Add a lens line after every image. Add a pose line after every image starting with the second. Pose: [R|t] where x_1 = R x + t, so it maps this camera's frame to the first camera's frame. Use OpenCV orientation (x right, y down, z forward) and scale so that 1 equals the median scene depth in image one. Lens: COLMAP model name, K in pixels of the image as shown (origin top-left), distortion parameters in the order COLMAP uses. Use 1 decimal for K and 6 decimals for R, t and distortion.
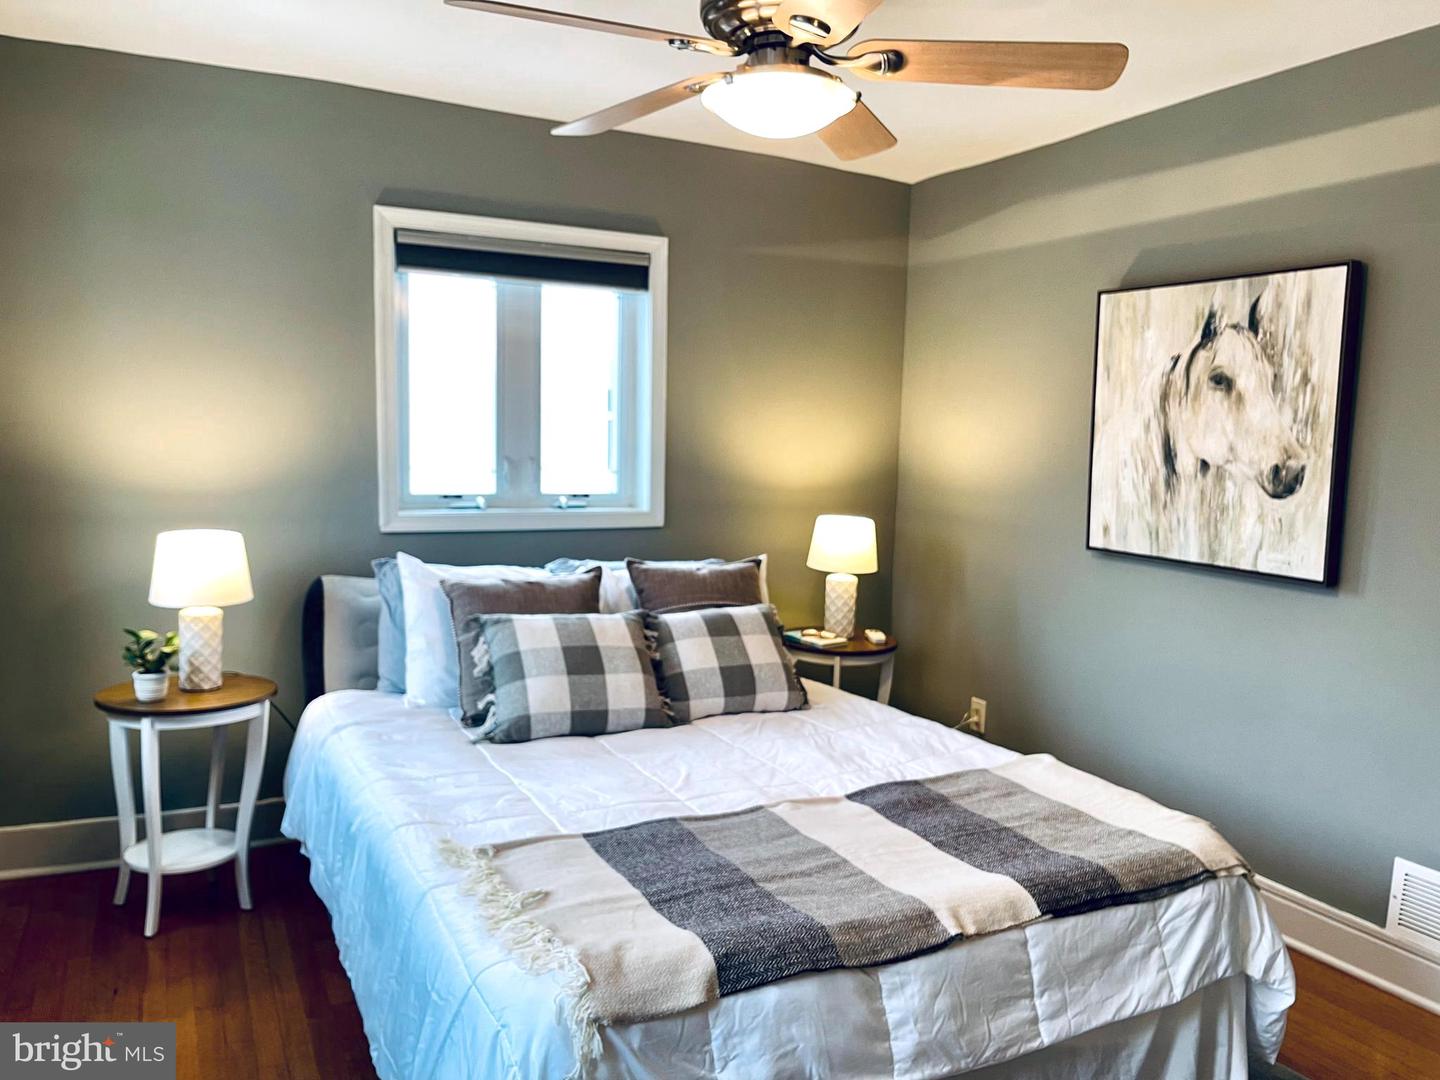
lens RADIAL K [[1085.5, 0, 722.8], [0, 1085.5, 535.5], [0, 0, 1]] dist [0.067598, -0.087000]
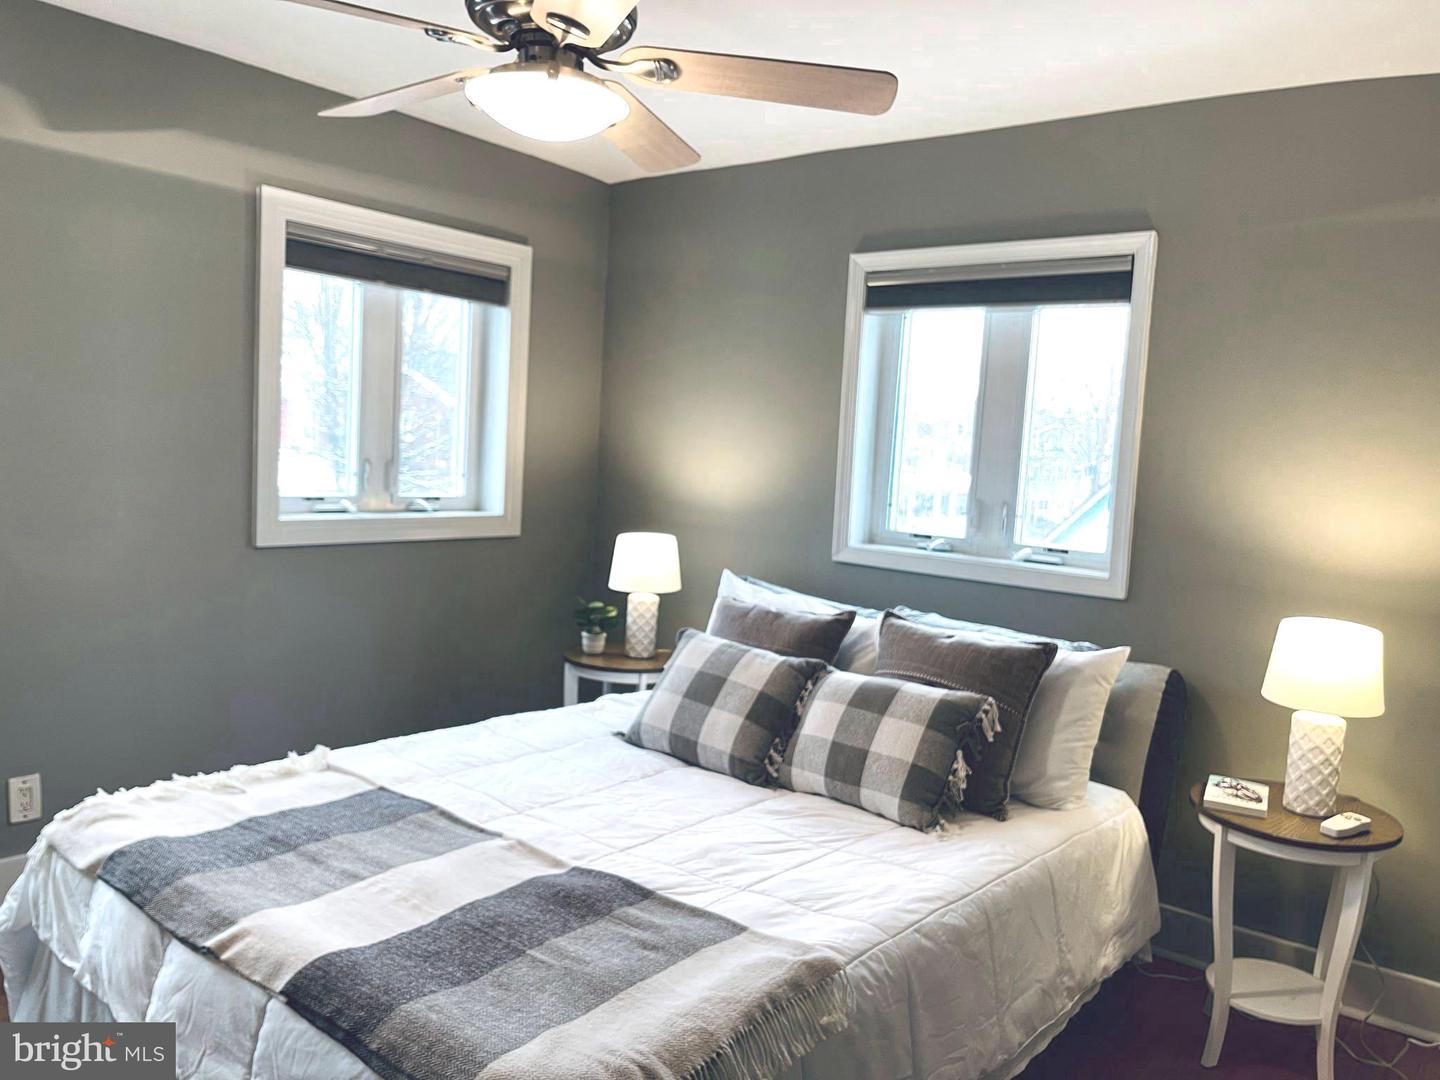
lens RADIAL K [[1085.5, 0, 725.1], [0, 1085.5, 537.9], [0, 0, 1]] dist [0.067598, -0.087000]
pose [[0.422769, 0.082898, -0.902438, 0.899843], [-0.141040, 0.989692, 0.024839, -0.055070], [0.895195, 0.116779, 0.430103, 0.690444]]
